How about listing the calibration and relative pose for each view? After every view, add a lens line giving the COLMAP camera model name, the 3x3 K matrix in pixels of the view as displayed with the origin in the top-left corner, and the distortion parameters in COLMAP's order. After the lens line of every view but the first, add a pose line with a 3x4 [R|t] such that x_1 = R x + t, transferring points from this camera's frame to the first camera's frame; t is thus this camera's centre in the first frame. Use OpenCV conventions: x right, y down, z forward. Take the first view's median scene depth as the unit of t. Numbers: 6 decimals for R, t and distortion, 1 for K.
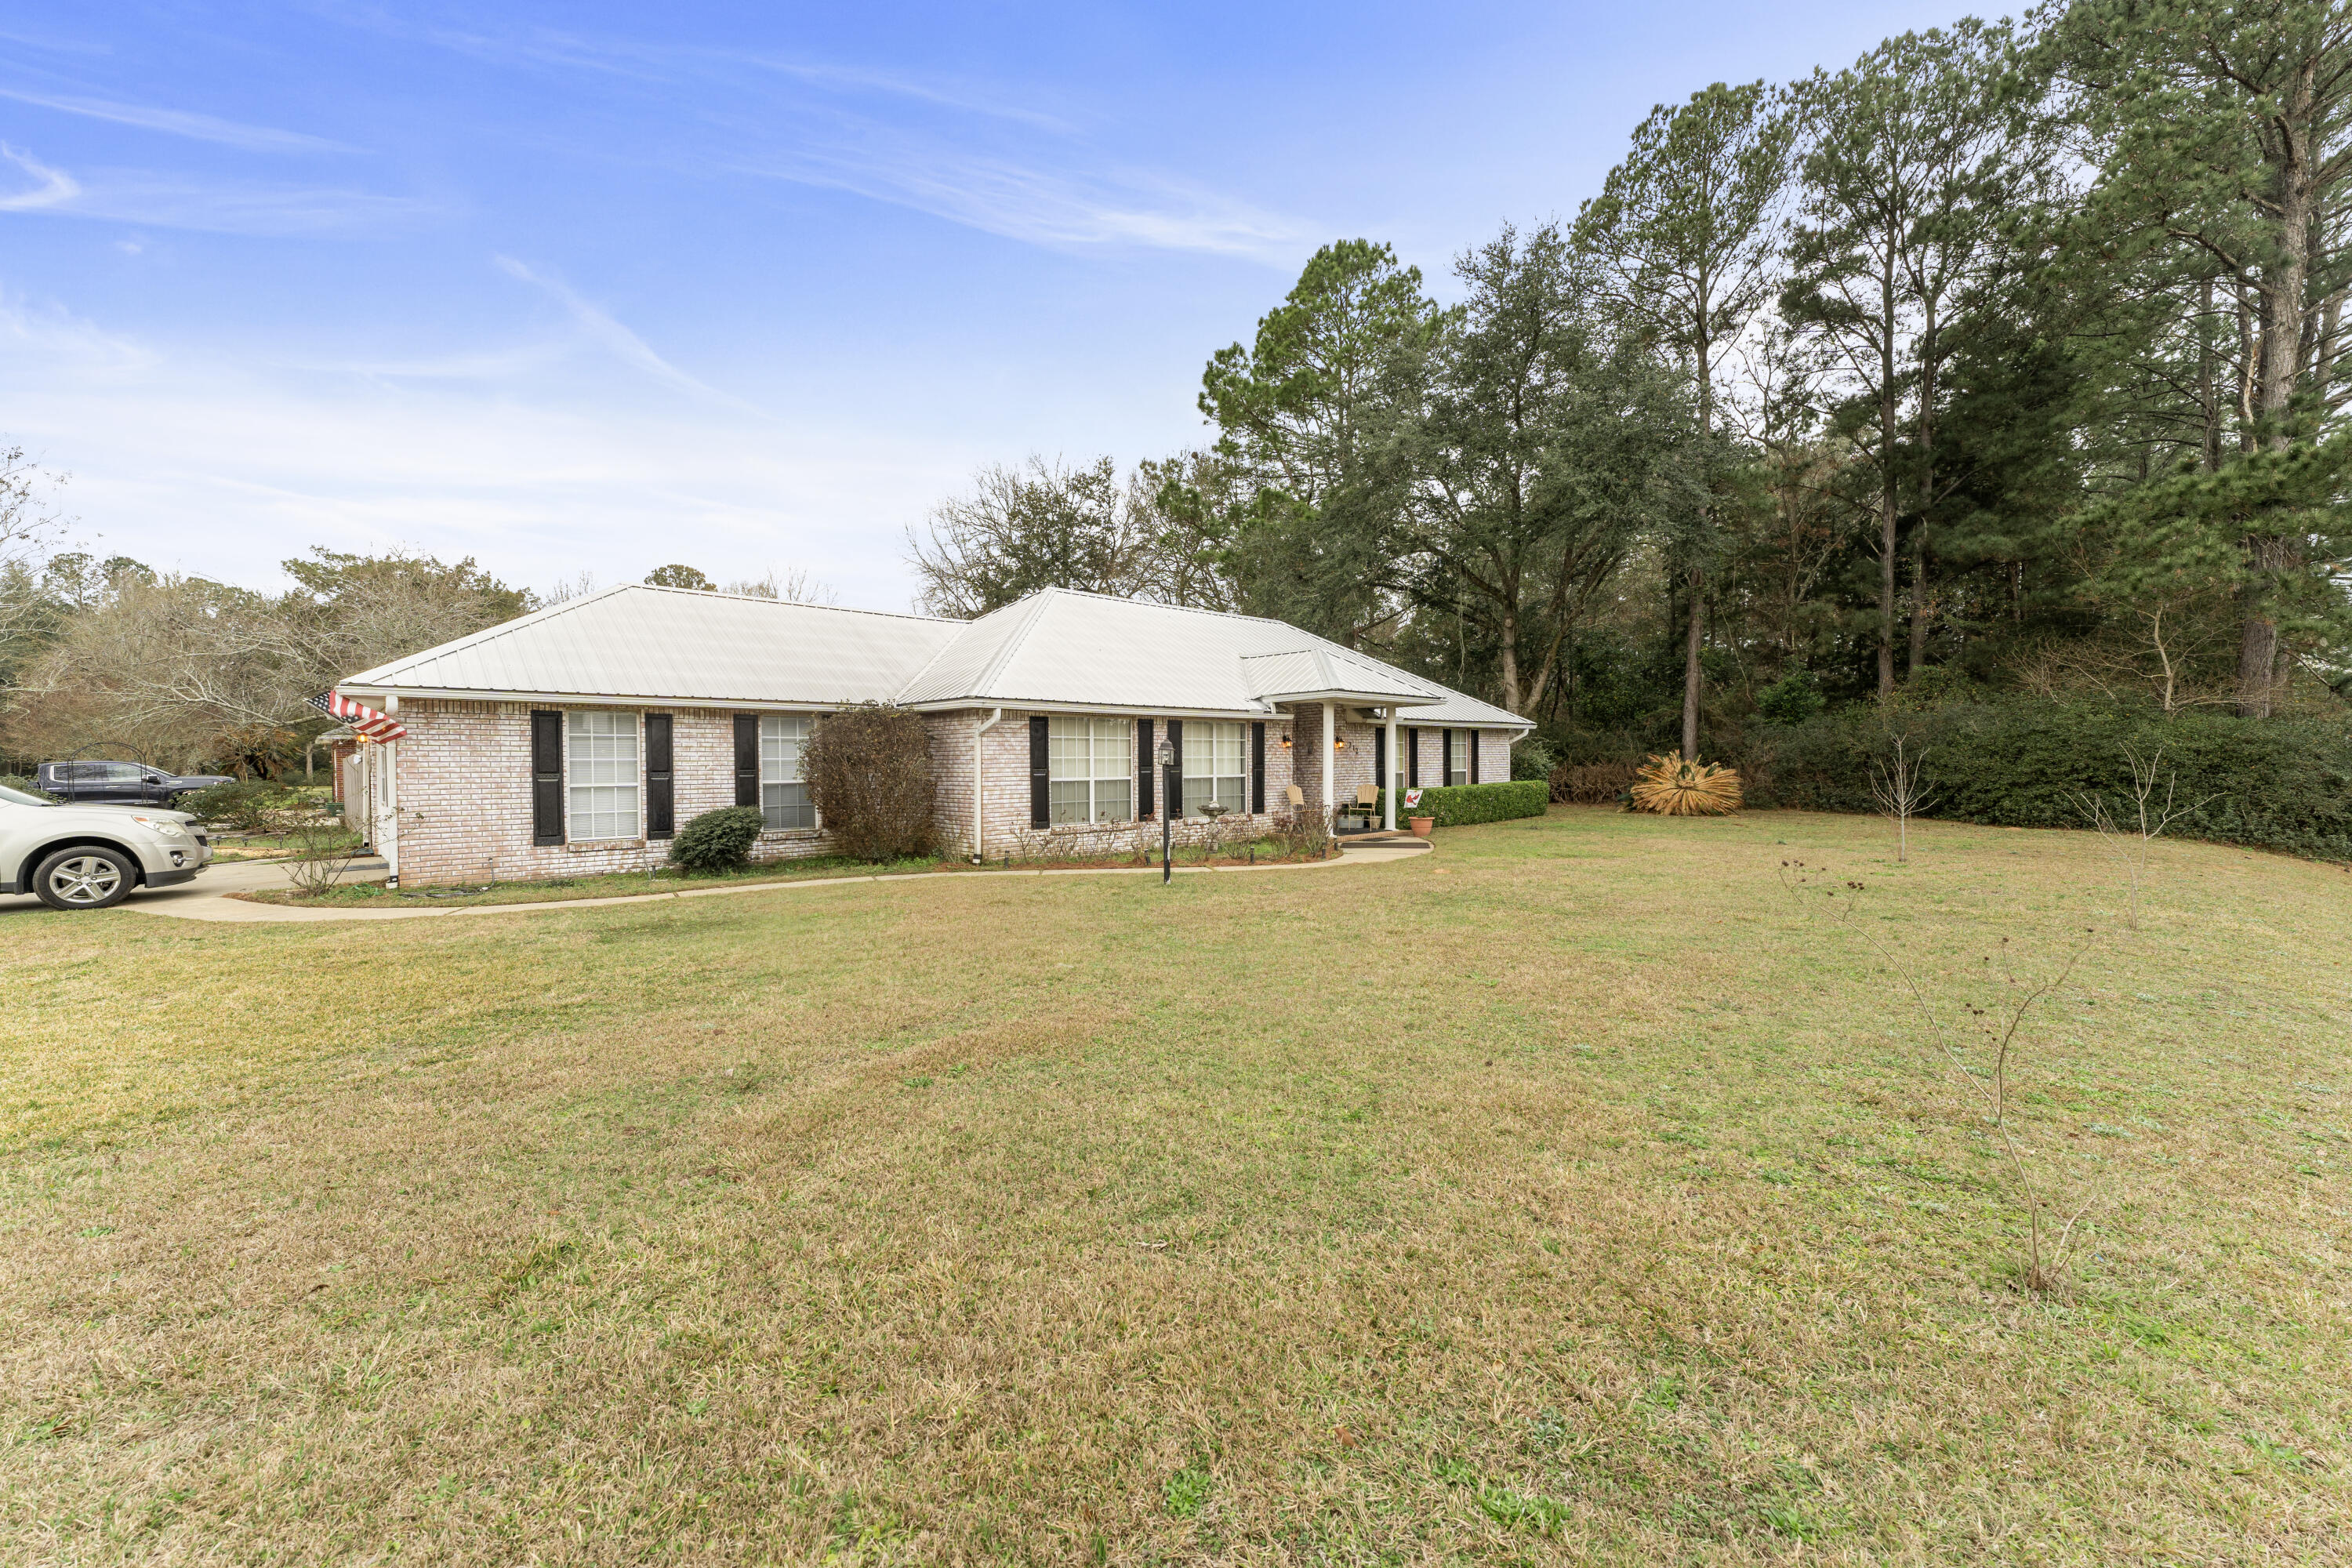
lens RADIAL K [[989.4, 0, 1176.0], [0, 989.4, 784.0], [0, 0, 1]] dist [0.010669, 0.000267]
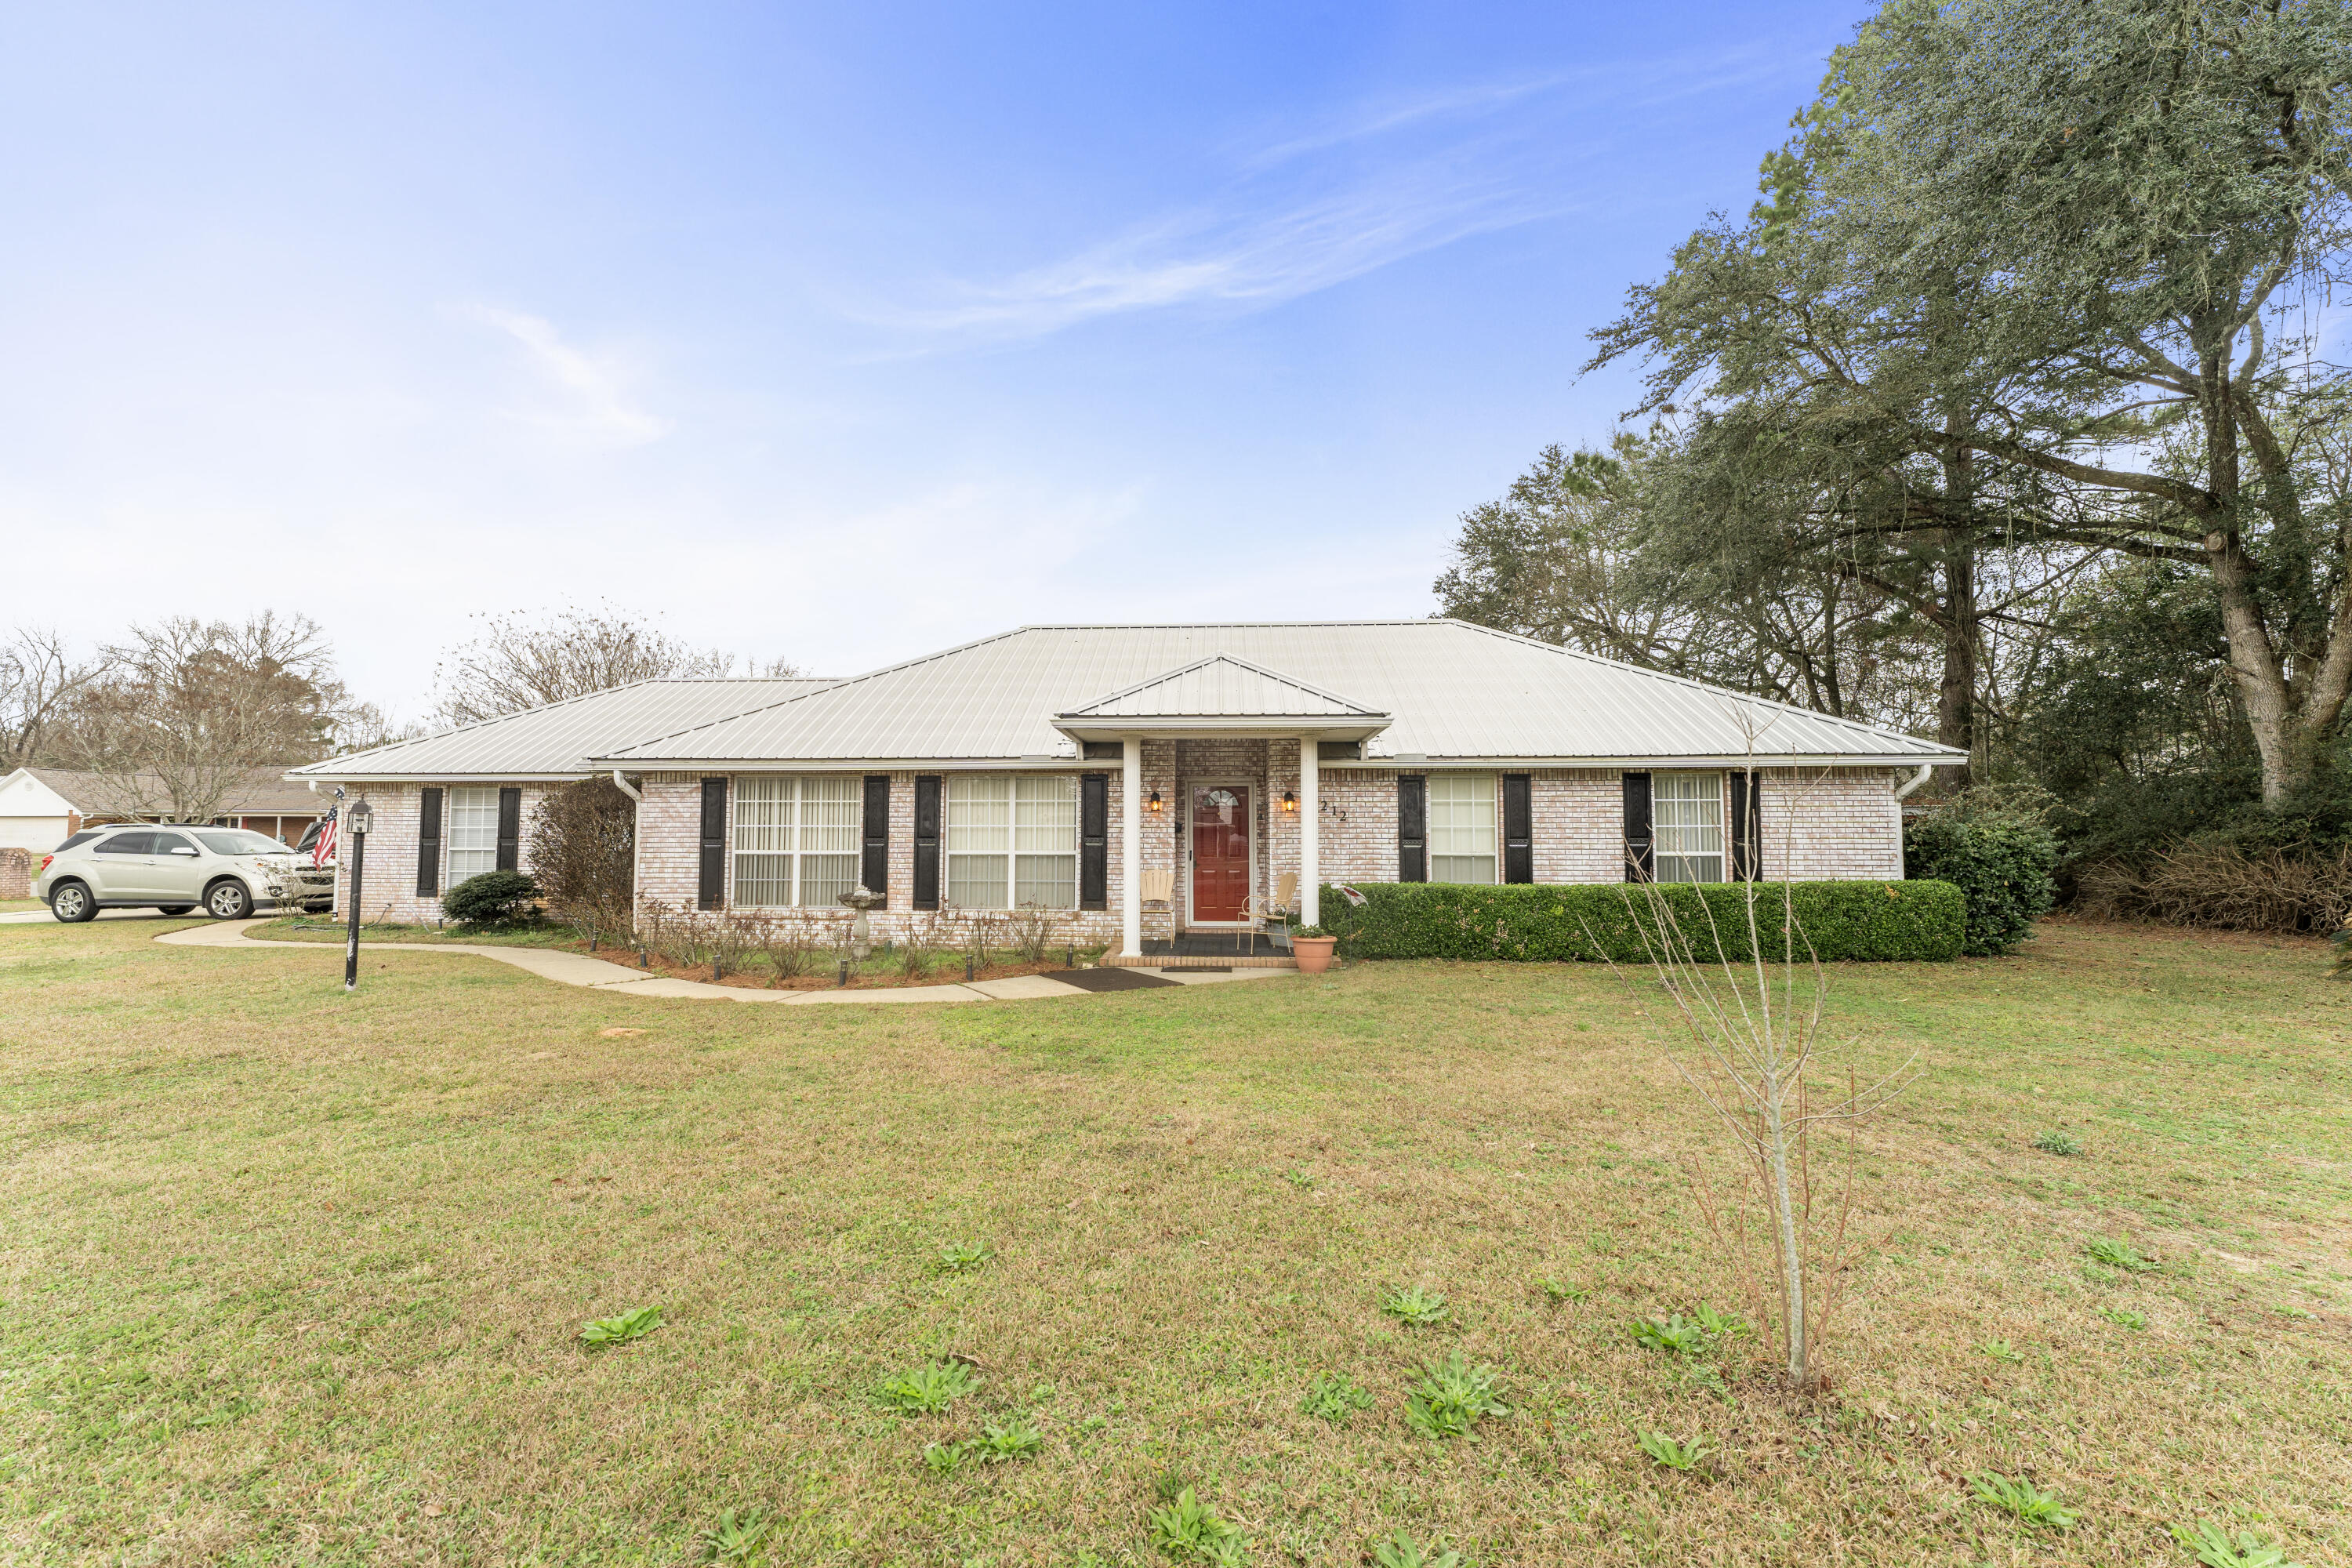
lens RADIAL K [[989.4, 0, 1176.0], [0, 989.4, 784.0], [0, 0, 1]] dist [0.010669, 0.000267]
pose [[0.661485, -0.032123, -0.749270, 0.756941], [-0.021804, 0.997836, -0.062029, -0.018015], [0.749641, 0.057368, 0.659353, 0.723638]]
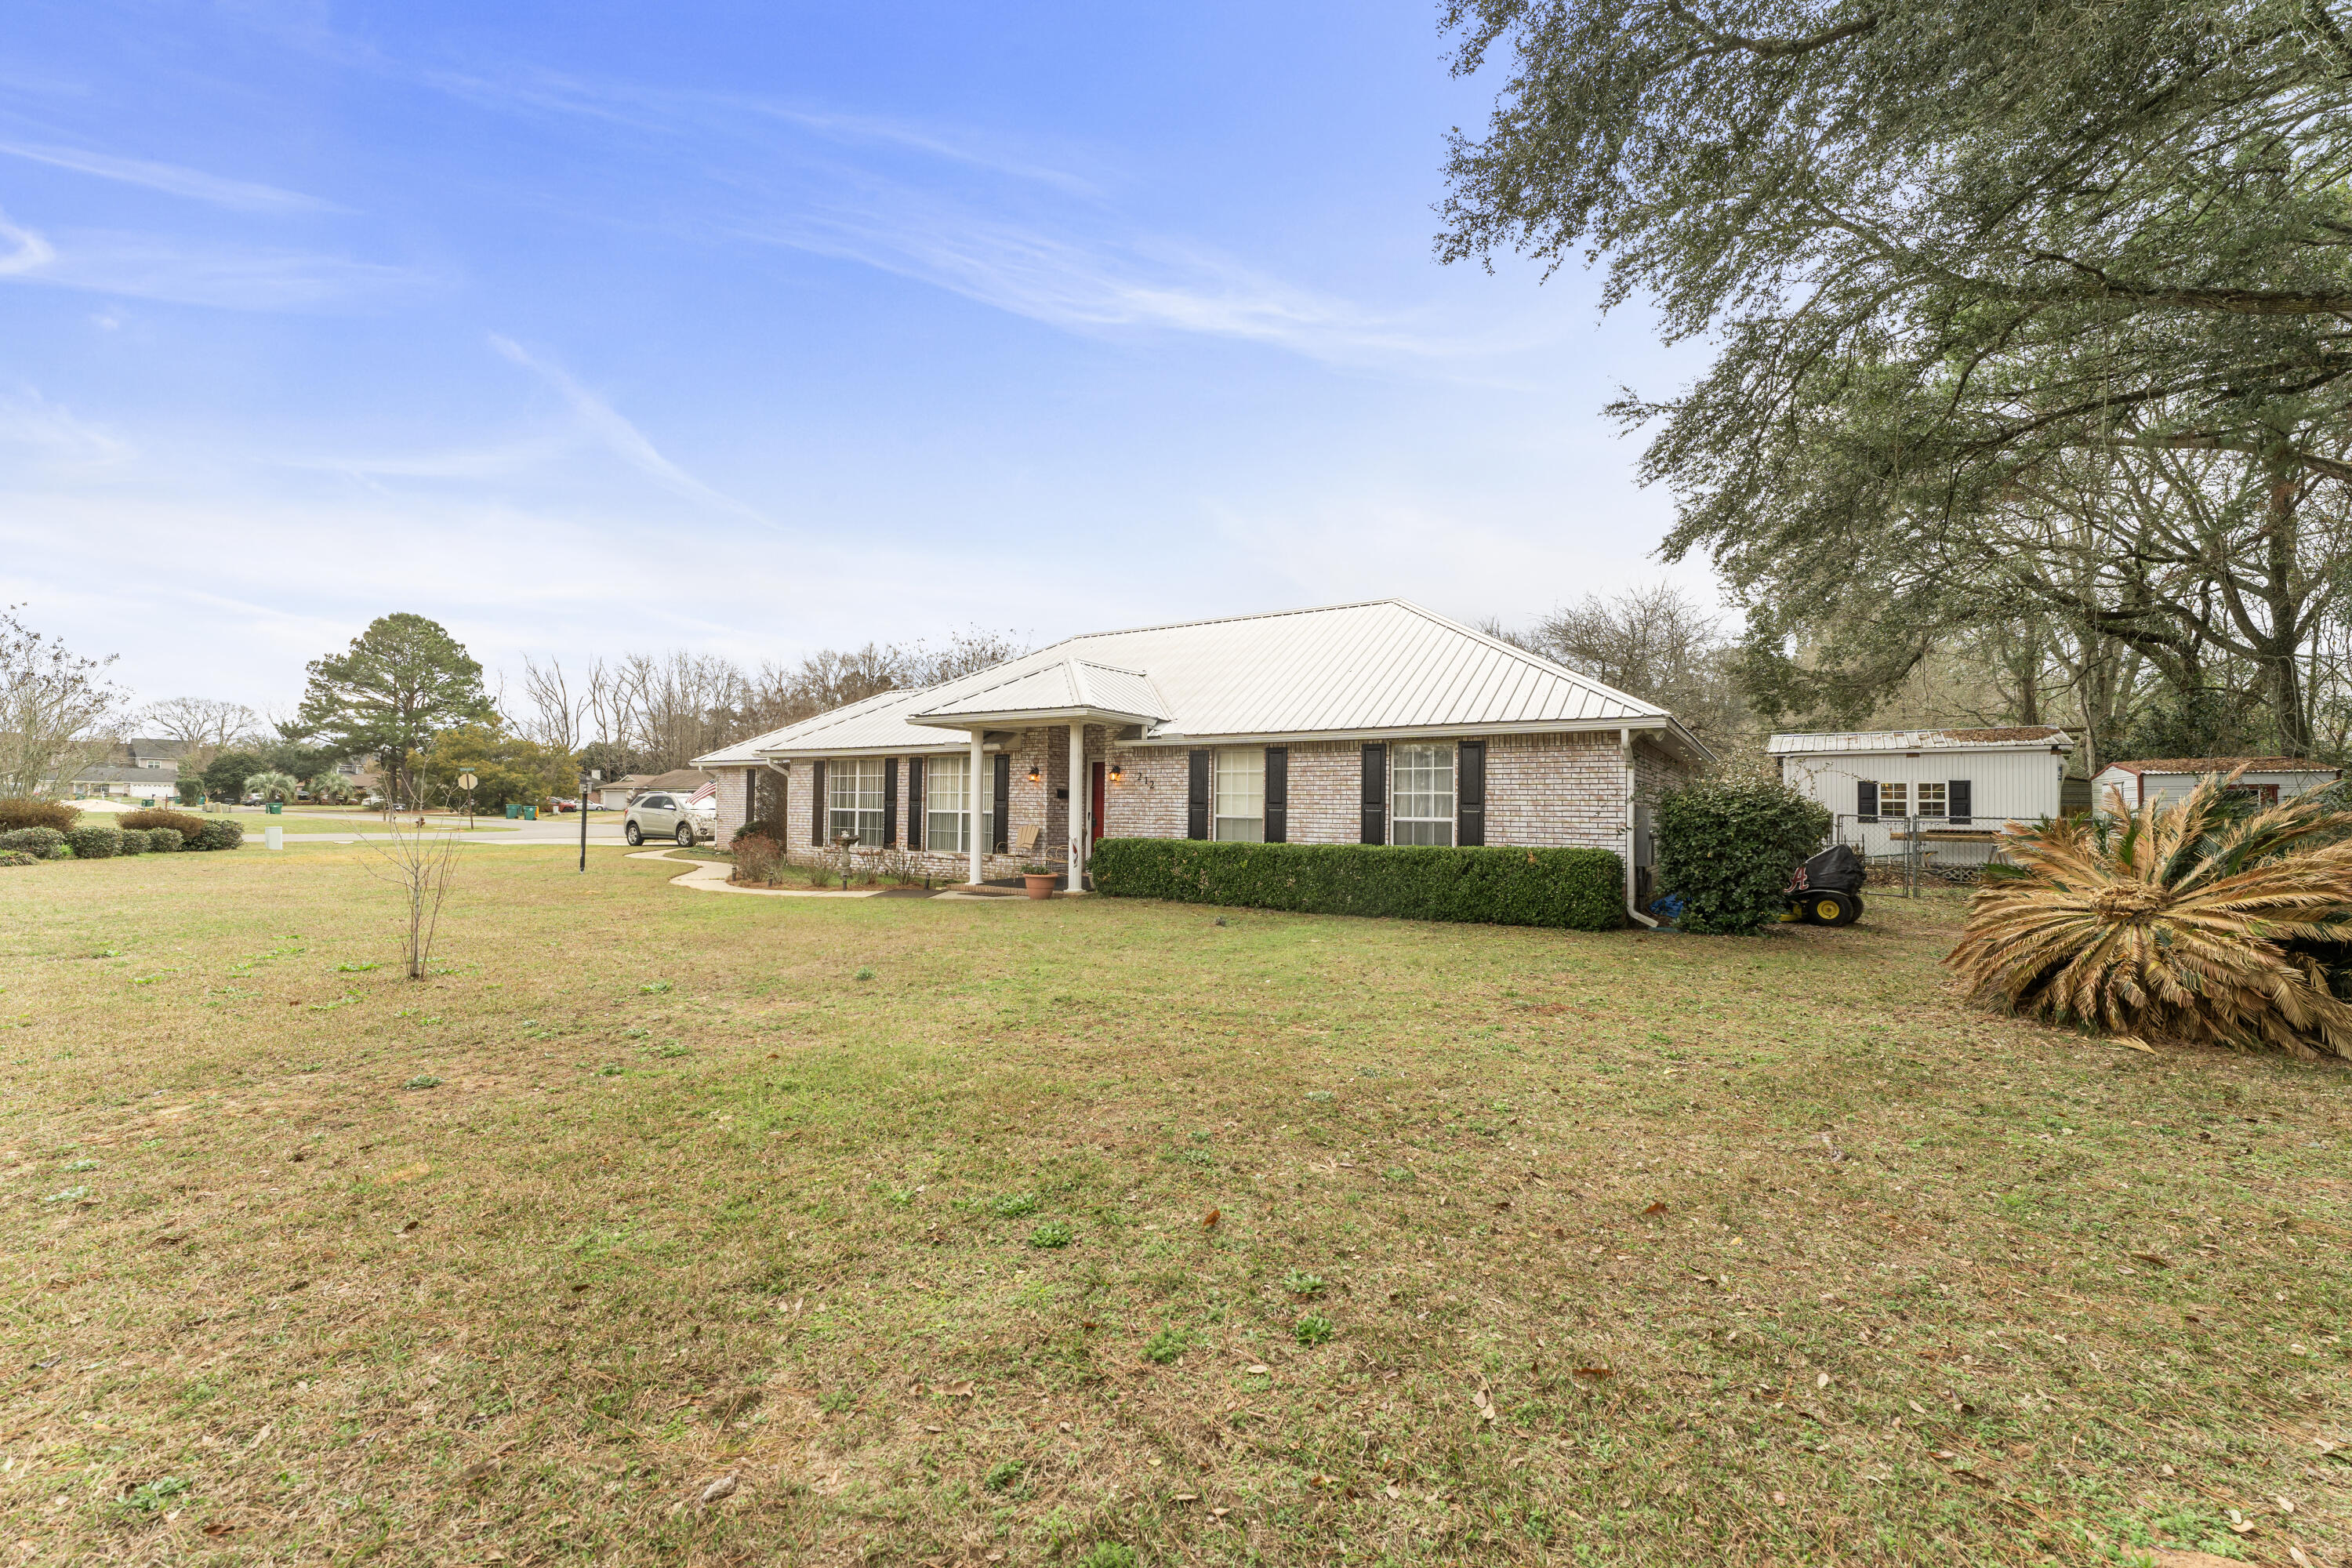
lens RADIAL K [[989.4, 0, 1176.0], [0, 989.4, 784.0], [0, 0, 1]] dist [0.010669, 0.000267]
pose [[0.192541, -0.008878, -0.981249, 1.220567], [-0.029296, 0.999461, -0.014791, -0.031699], [0.980851, 0.031594, 0.192177, 1.193821]]
